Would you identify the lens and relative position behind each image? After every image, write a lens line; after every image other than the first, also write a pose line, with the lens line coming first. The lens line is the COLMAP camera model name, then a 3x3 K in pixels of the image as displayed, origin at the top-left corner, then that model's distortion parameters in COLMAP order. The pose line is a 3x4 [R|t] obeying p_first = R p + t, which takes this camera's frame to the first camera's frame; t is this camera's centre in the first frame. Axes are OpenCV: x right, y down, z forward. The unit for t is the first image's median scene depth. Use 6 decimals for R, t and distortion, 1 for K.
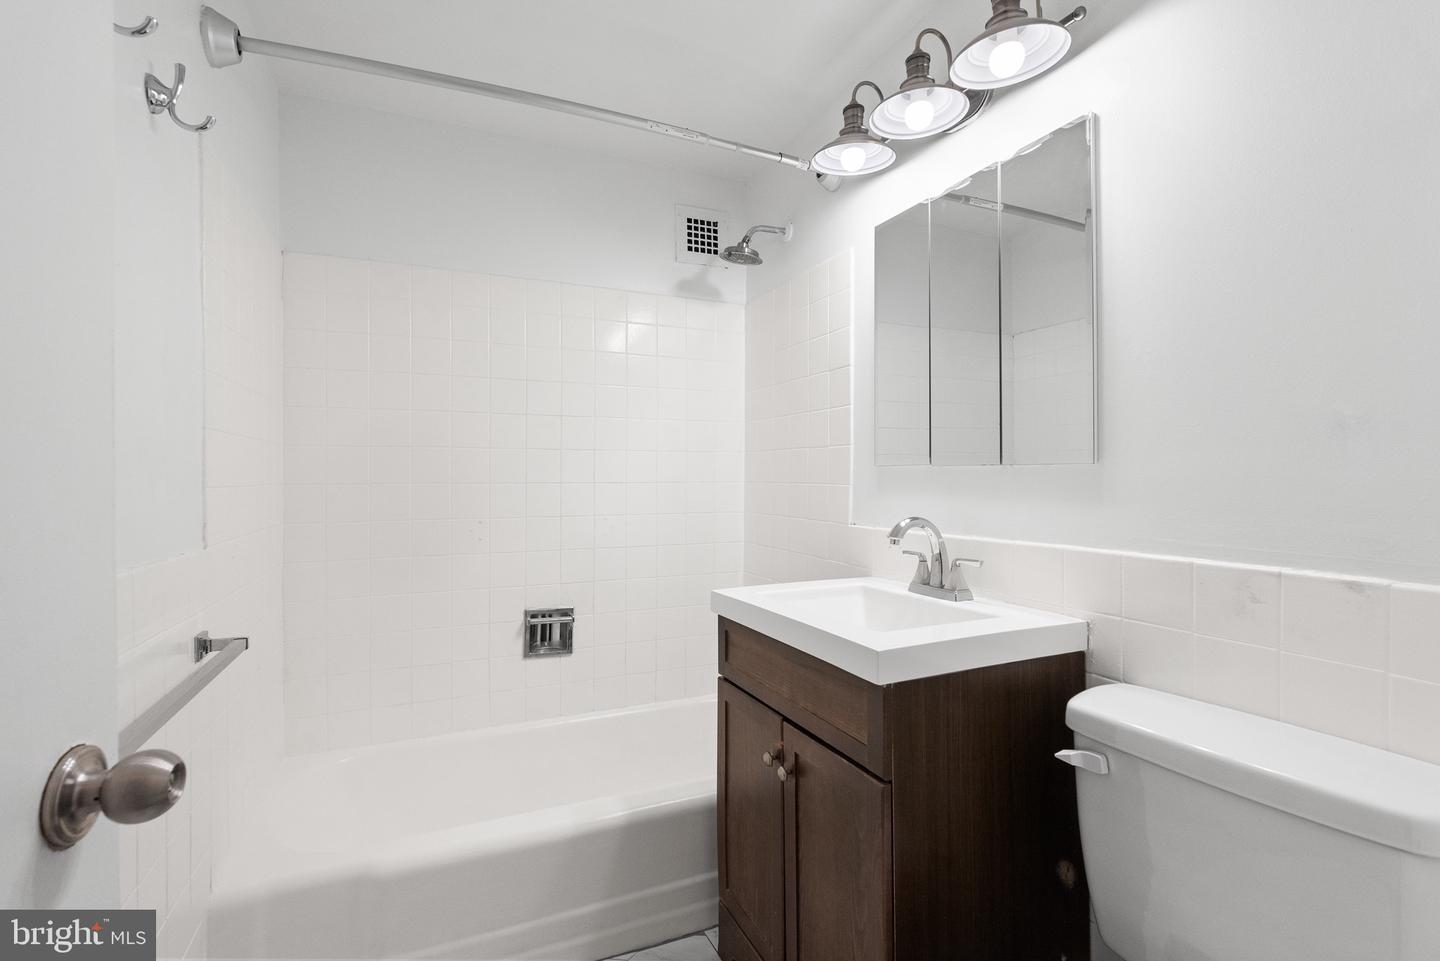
lens RADIAL K [[644.0, 0, 718.0], [0, 644.0, 478.5], [0, 0, 1]] dist [-0.006462, 0.001674]
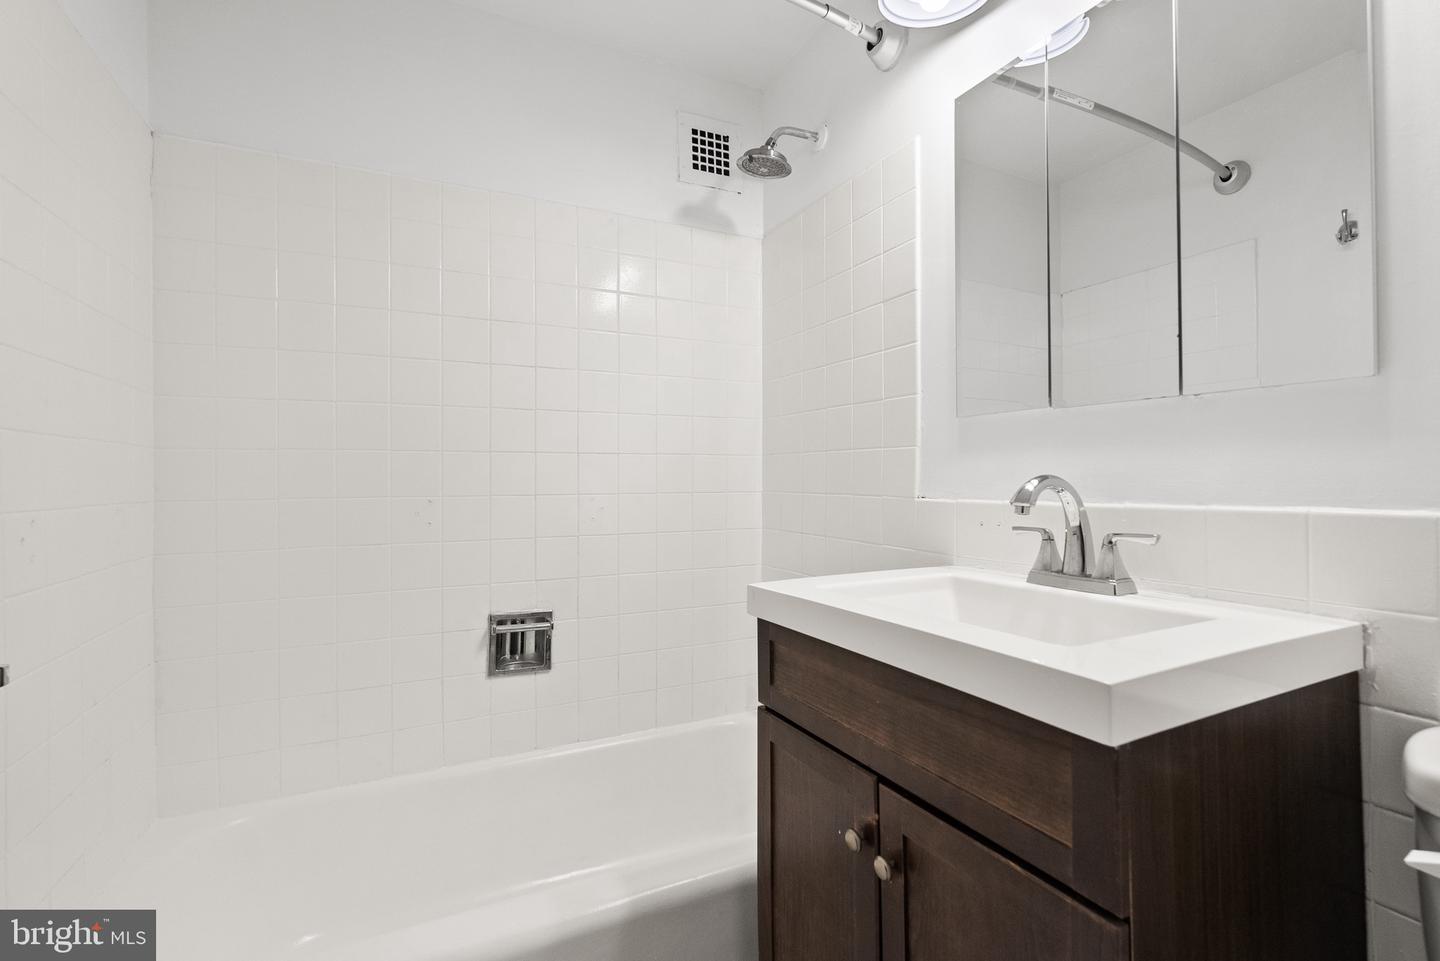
lens RADIAL K [[644.0, 0, 721.5], [0, 644.0, 481.9], [0, 0, 1]] dist [-0.006462, 0.001674]
pose [[0.999410, -0.004024, 0.034106, -0.062475], [0.003909, 0.999987, 0.003416, 0.058041], [-0.034120, -0.003280, 0.999412, 0.292255]]
